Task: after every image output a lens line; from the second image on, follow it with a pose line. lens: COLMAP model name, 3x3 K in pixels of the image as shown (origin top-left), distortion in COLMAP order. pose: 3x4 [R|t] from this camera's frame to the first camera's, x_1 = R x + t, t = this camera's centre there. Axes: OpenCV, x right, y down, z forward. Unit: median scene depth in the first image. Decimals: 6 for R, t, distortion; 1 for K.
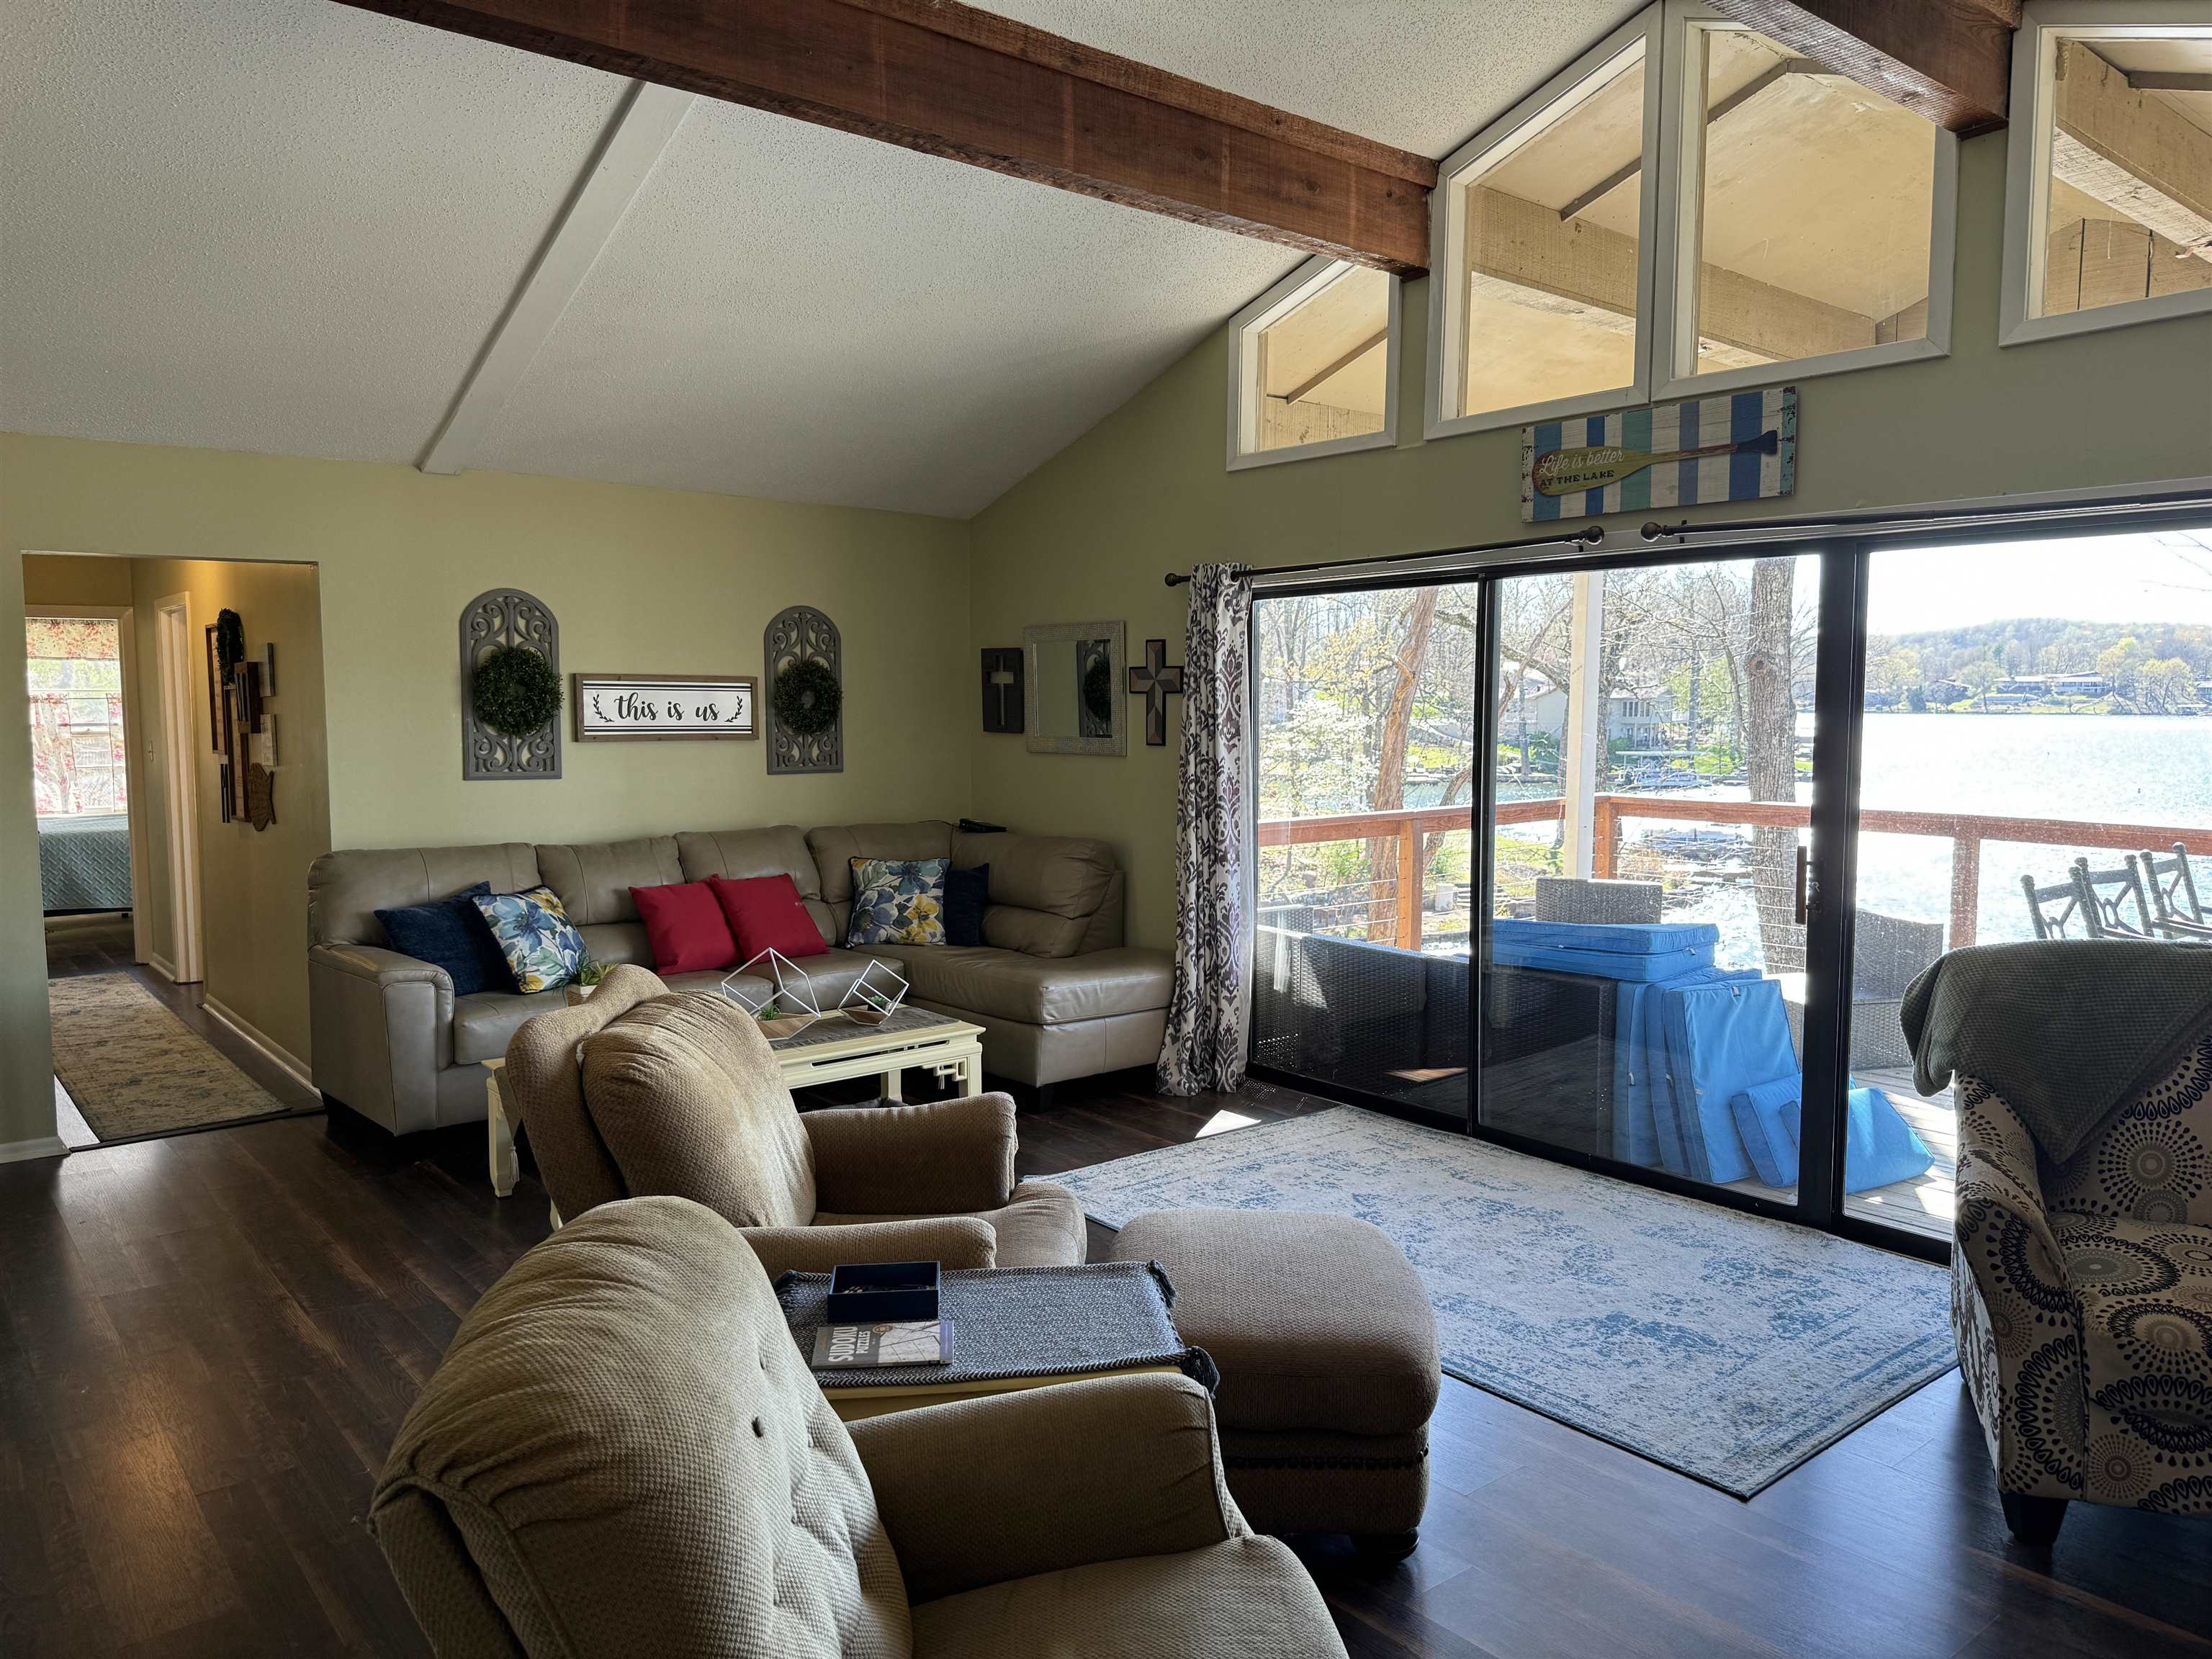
lens RADIAL K [[1541.9, 0, 1174.3], [0, 1541.9, 828.6], [0, 0, 1]] dist [0.084817, -0.124687]
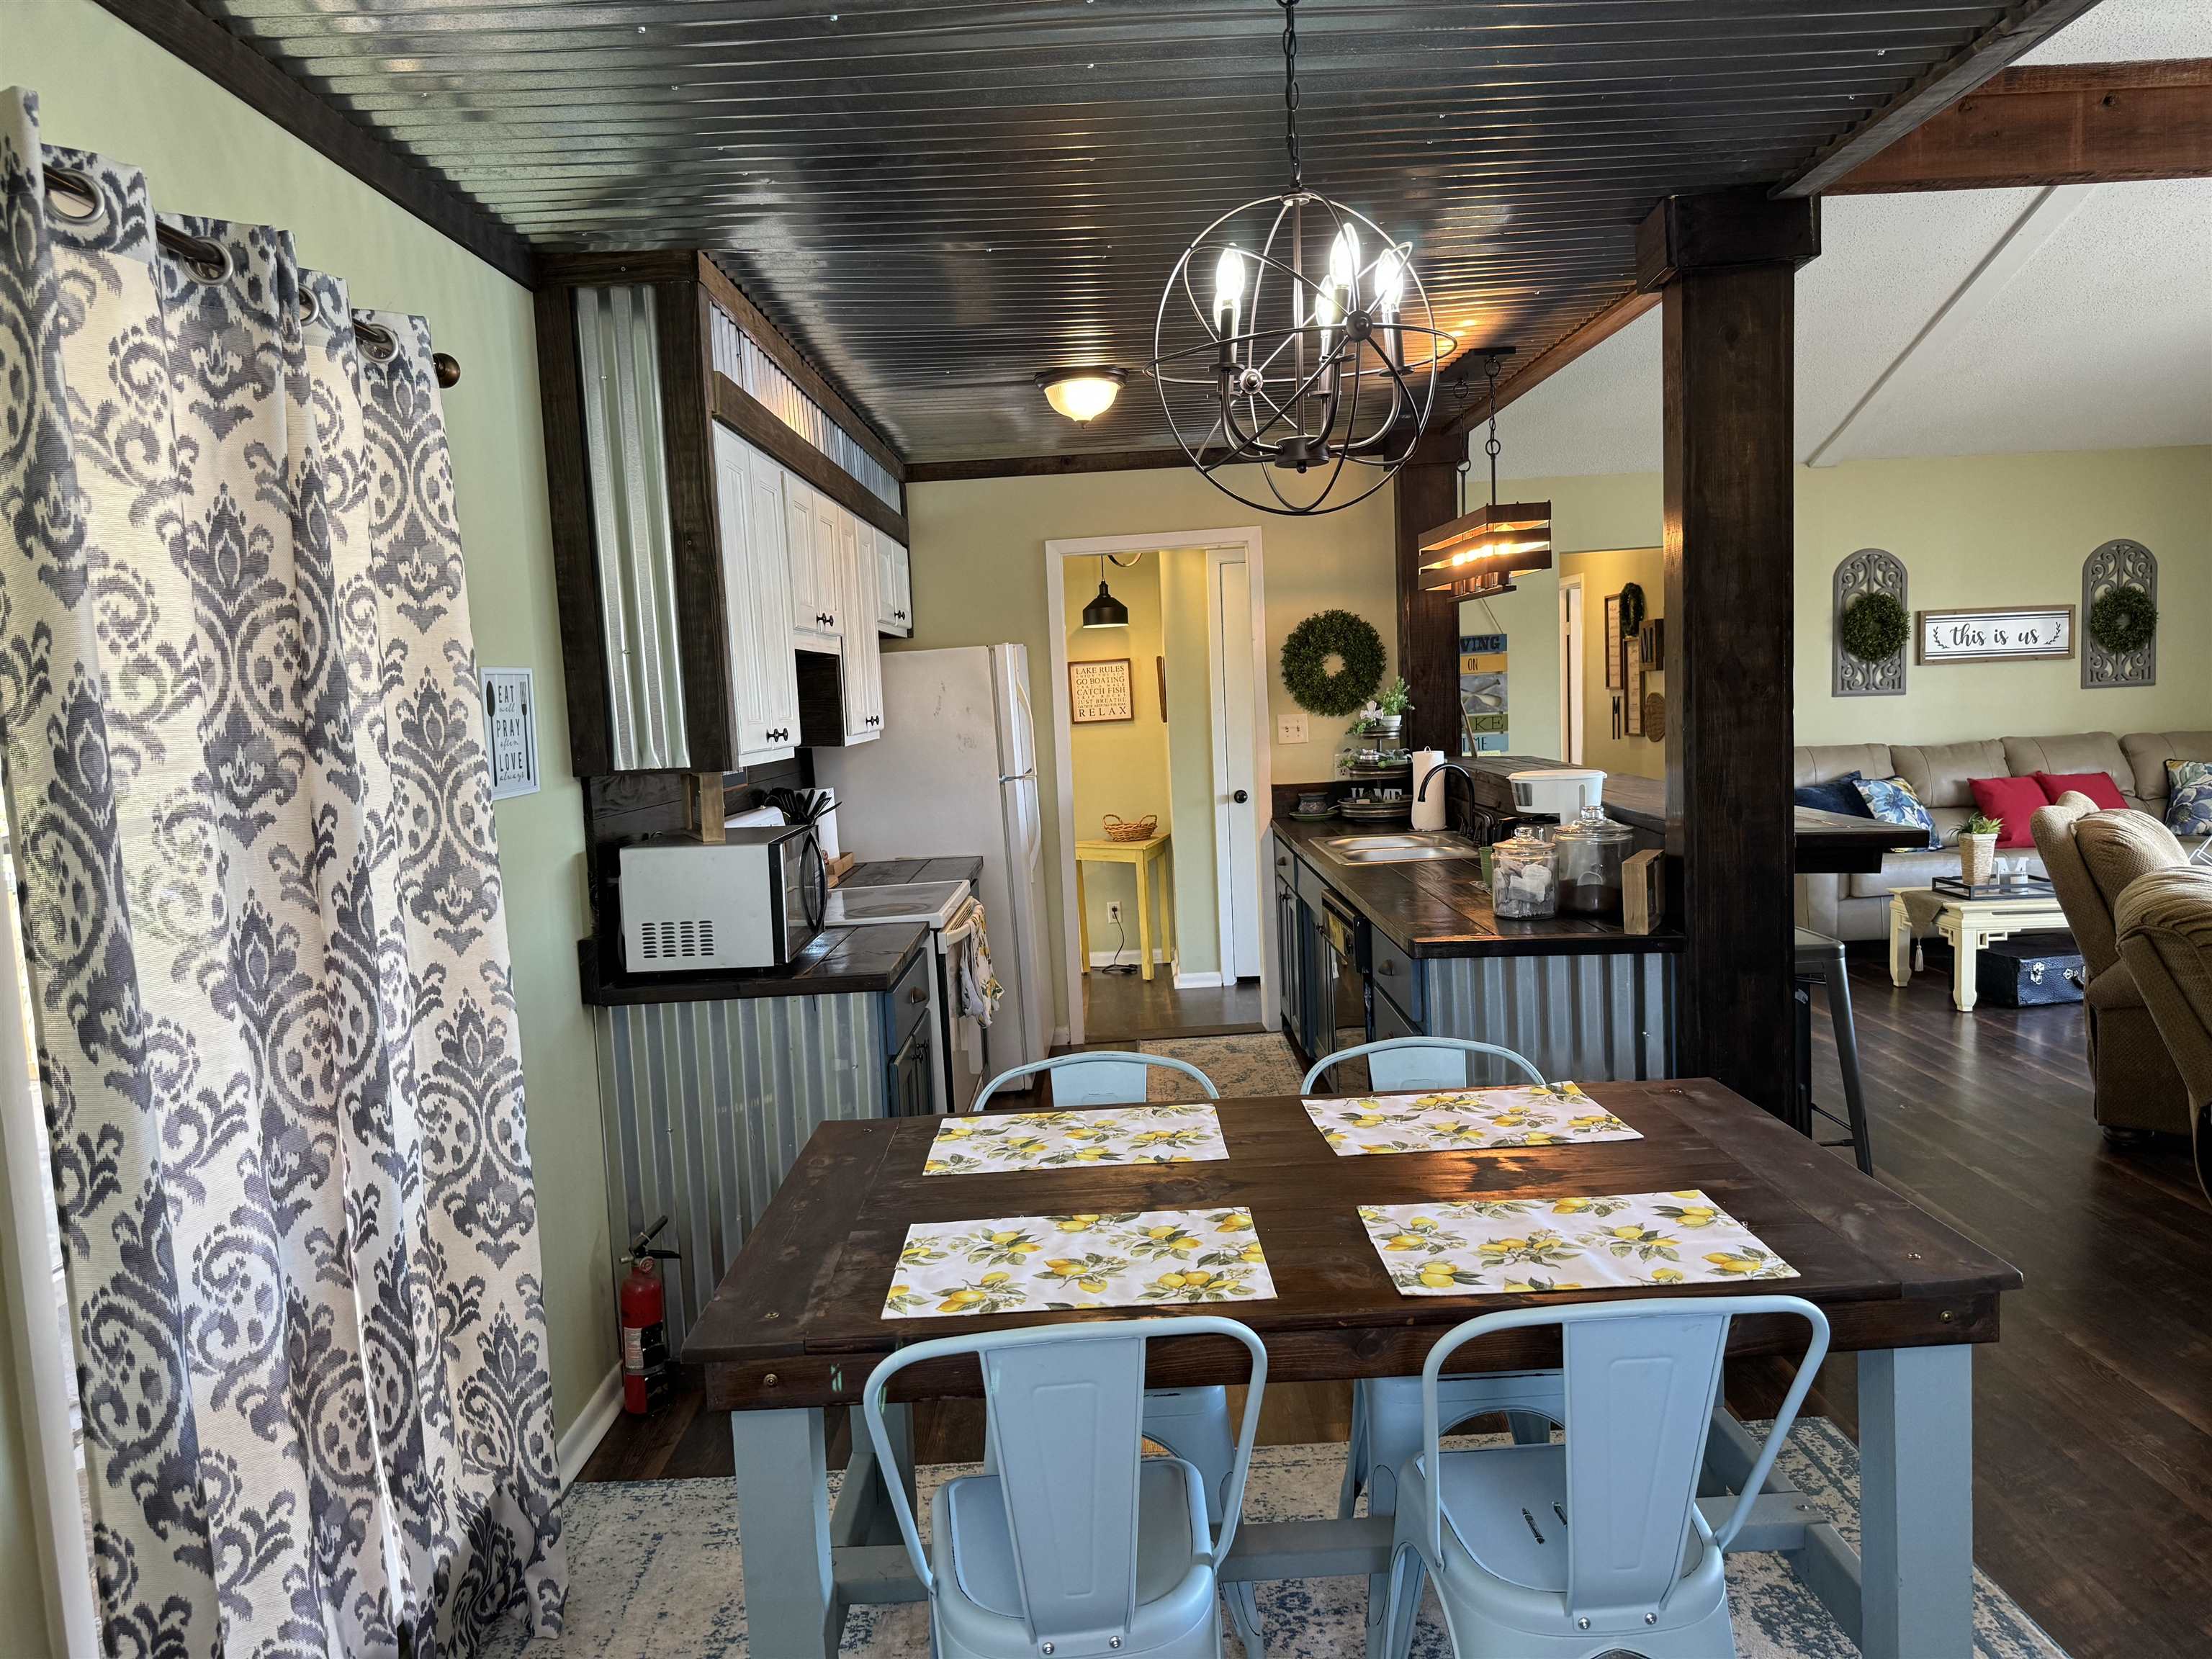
lens RADIAL K [[1580.9, 0, 1106.0], [0, 1580.9, 829.5], [0, 0, 1]] dist [0.075709, -0.097366]
pose [[0.746573, 0.028077, -0.664710, -0.008572], [-0.010210, 0.999475, 0.030750, 0.042762], [0.665225, -0.016170, 0.746468, -0.396436]]
